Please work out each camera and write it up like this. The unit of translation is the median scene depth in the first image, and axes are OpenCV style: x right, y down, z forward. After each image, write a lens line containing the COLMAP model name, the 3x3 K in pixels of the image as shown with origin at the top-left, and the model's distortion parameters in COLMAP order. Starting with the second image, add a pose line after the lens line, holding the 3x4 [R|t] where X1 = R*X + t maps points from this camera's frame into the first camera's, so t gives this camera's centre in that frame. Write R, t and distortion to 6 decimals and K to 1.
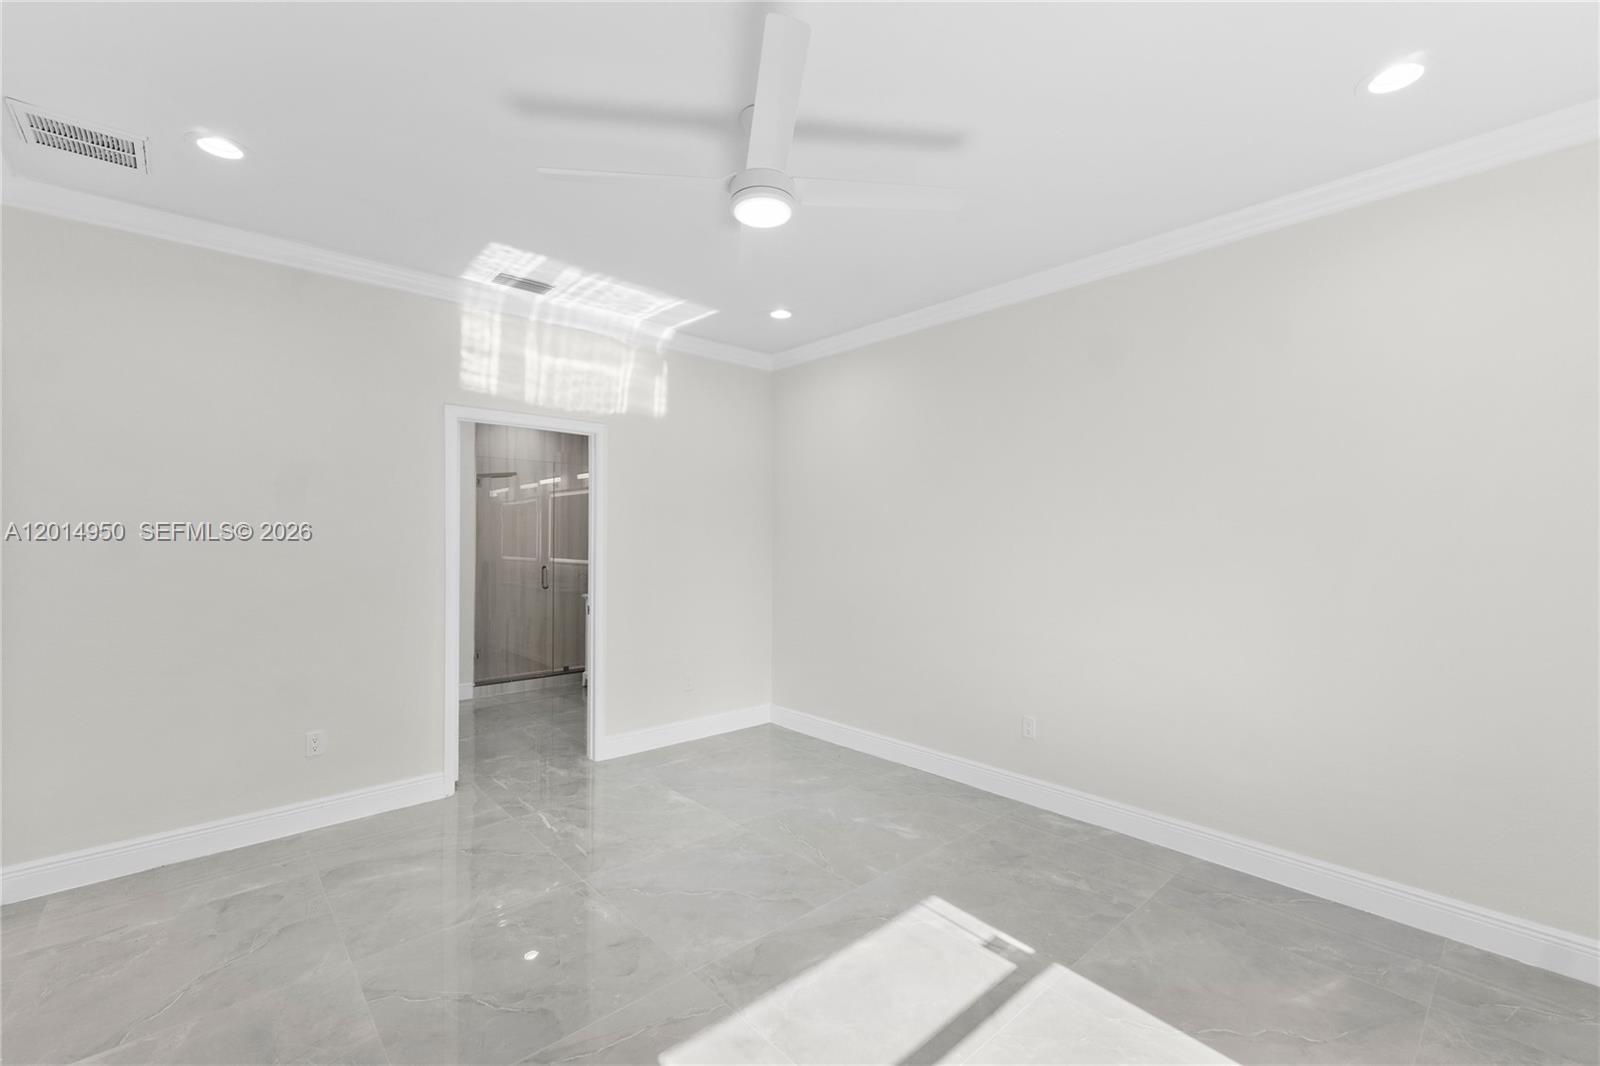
lens RADIAL K [[683.8, 0, 800.0], [0, 683.8, 533.0], [0, 0, 1]] dist [0.016386, -0.000003]
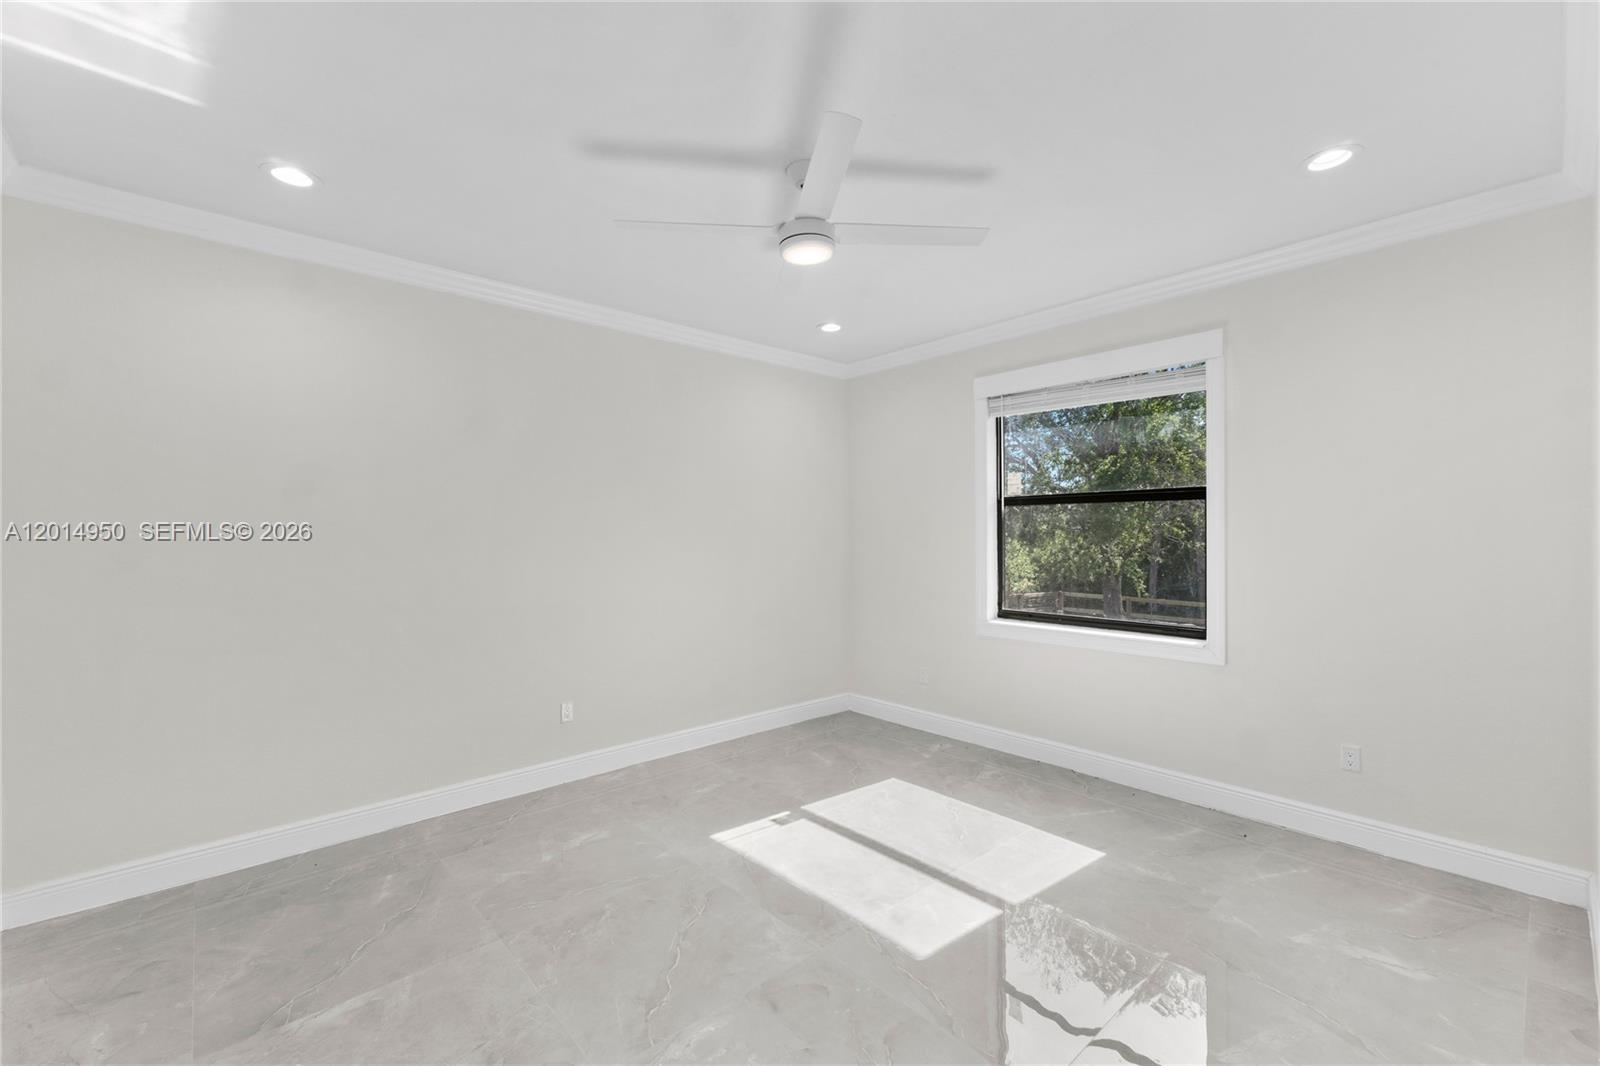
lens RADIAL K [[671.5, 0, 796.5], [0, 671.5, 531.2], [0, 0, 1]] dist [0.010252, -0.000454]
pose [[0.005237, 0.003863, 0.999979, -1.044407], [0.000576, 0.999992, -0.003866, 0.002071], [-0.999986, 0.000596, 0.005234, 0.901561]]
